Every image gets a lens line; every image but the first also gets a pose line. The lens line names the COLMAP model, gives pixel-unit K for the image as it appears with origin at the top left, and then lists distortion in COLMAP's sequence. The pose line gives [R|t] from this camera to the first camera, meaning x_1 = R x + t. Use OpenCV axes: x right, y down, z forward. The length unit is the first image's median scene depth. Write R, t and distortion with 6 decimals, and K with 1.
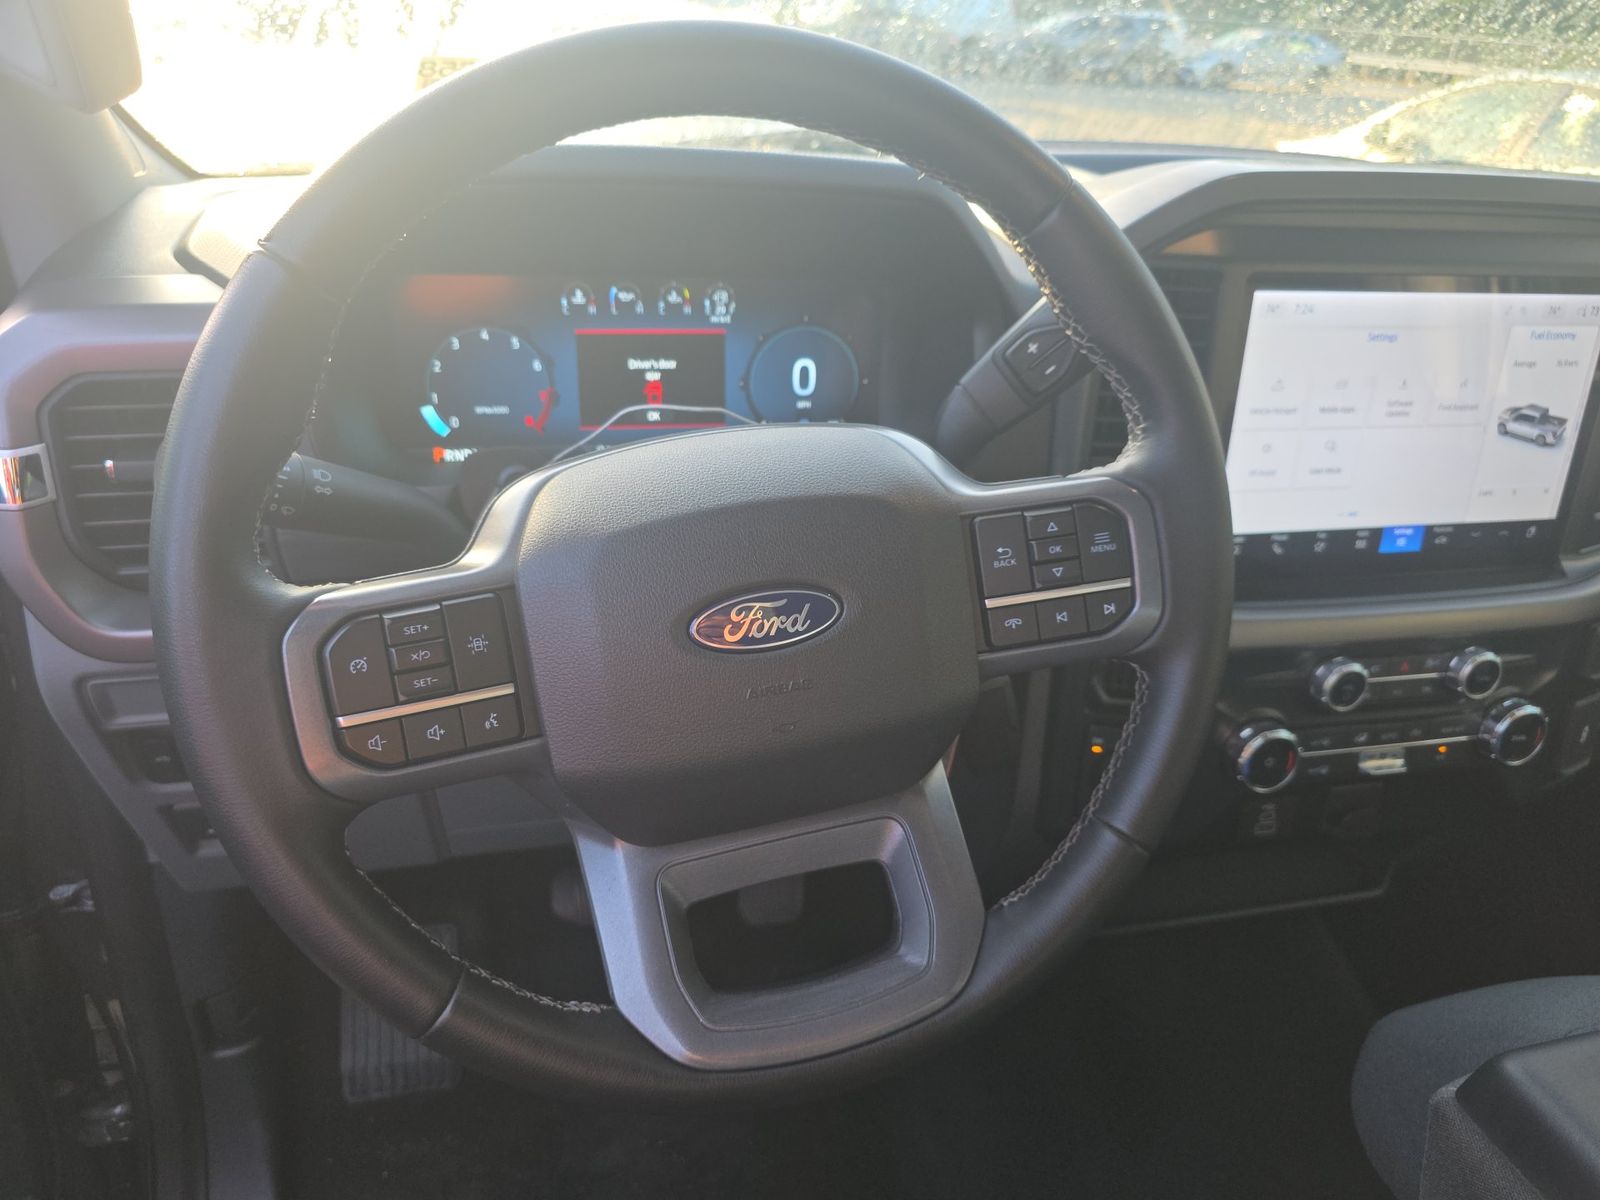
lens RADIAL K [[1077.6, 0, 797.1], [0, 1077.6, 625.7], [0, 0, 1]] dist [-0.007531, -0.005238]
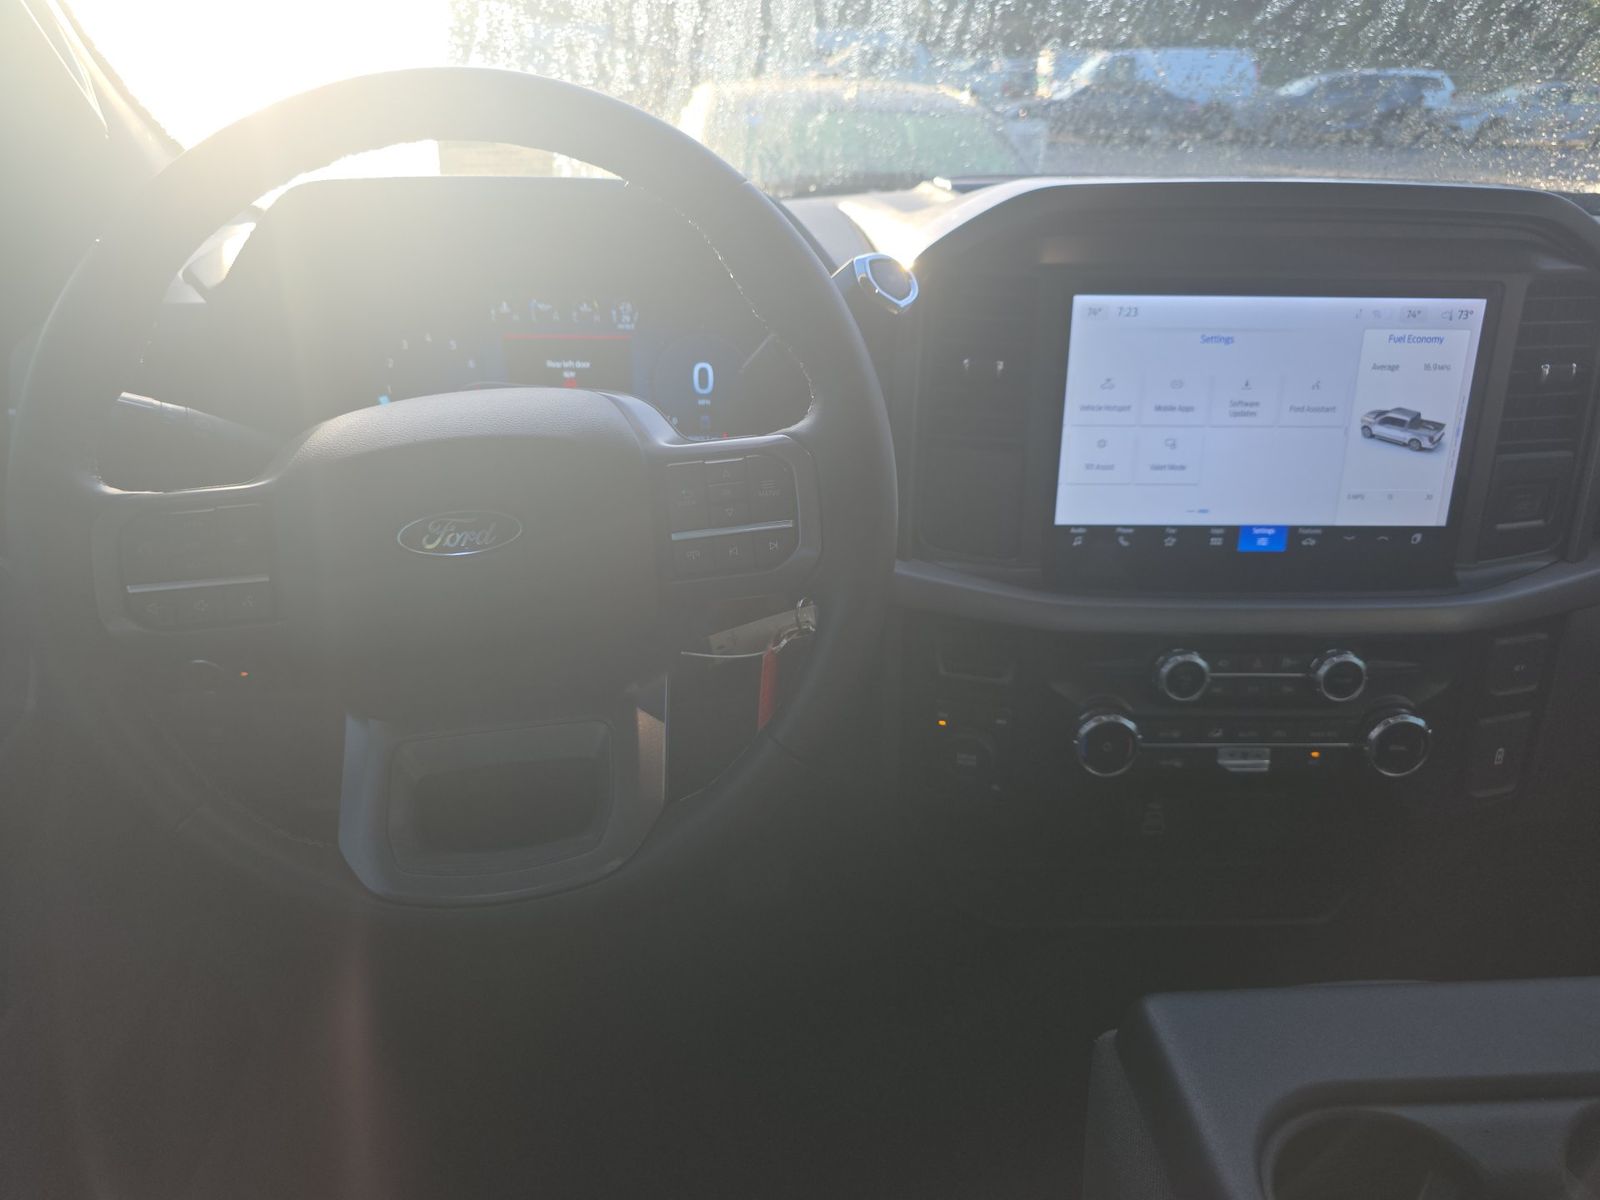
lens RADIAL K [[1076.6, 0, 800.0], [0, 1076.6, 600.0], [0, 0, 1]] dist [0.002088, -0.008157]
pose [[0.979259, 0.047227, -0.197031, 0.349133], [-0.061813, 0.995731, -0.068549, 0.076044], [0.192953, 0.079306, 0.977998, -0.075780]]
